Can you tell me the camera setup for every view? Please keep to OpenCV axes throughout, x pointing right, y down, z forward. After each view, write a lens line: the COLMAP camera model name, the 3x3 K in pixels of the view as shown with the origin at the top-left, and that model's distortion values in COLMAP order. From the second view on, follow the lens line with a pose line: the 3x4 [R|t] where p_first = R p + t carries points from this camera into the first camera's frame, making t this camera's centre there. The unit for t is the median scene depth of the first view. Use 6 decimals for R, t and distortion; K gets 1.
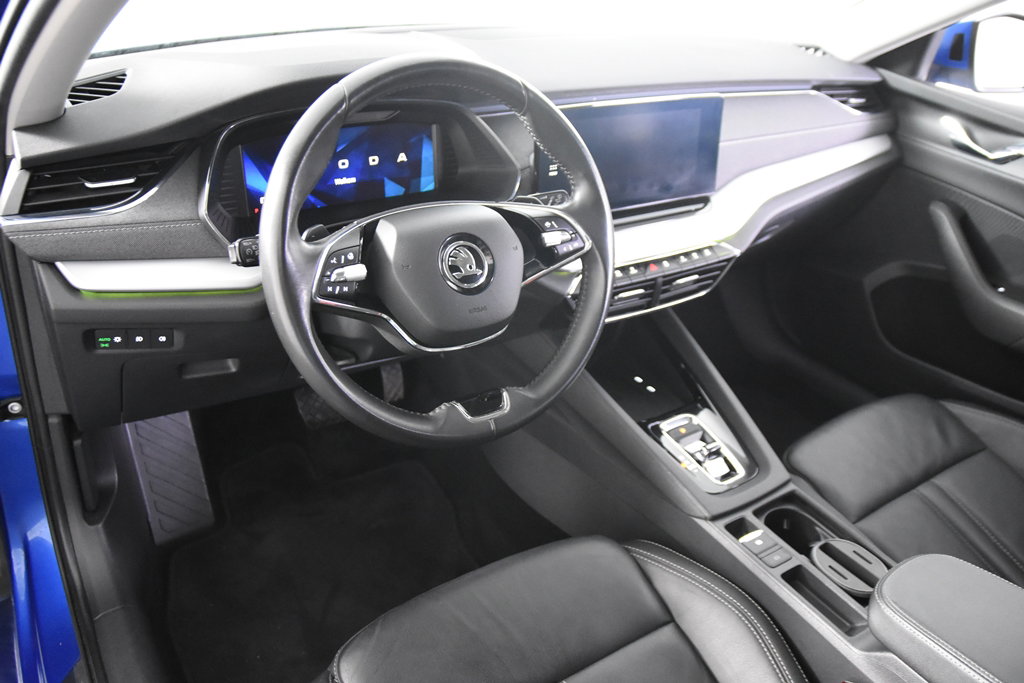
lens RADIAL K [[865.1, 0, 513.4], [0, 865.1, 339.5], [0, 0, 1]] dist [-0.064643, 0.000014]
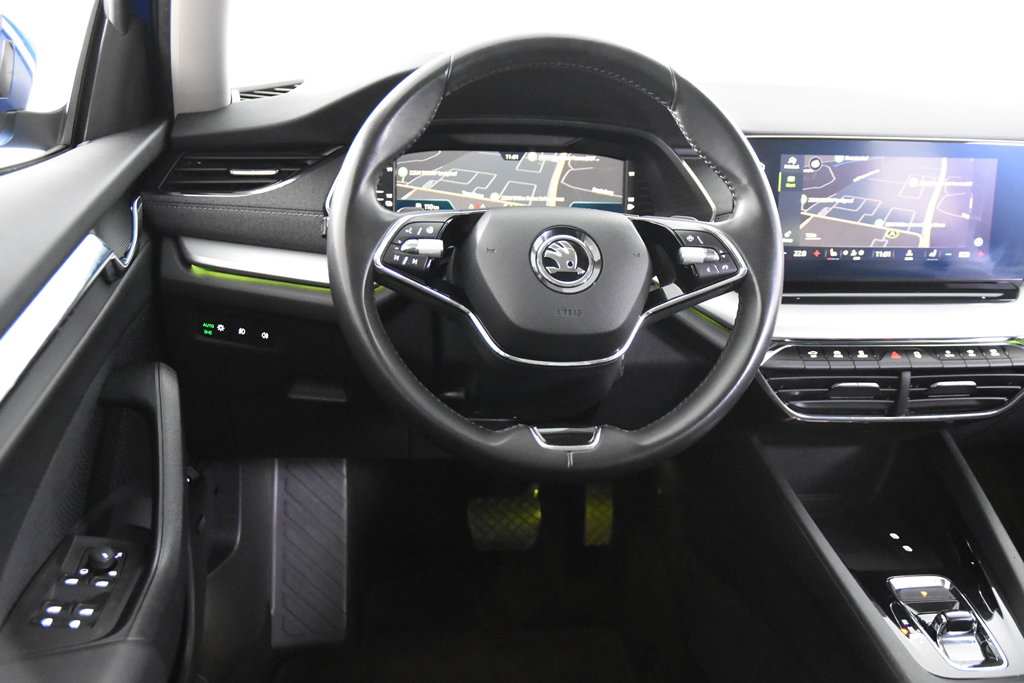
lens RADIAL K [[1163.4, 0, 511.8], [0, 1163.4, 341.3], [0, 0, 1]] dist [0.029566, 0.000000]
pose [[0.906412, 0.074861, -0.415707, 0.362887], [-0.182031, 0.957320, -0.224506, 0.244850], [0.381158, 0.279167, 0.881354, -0.007012]]
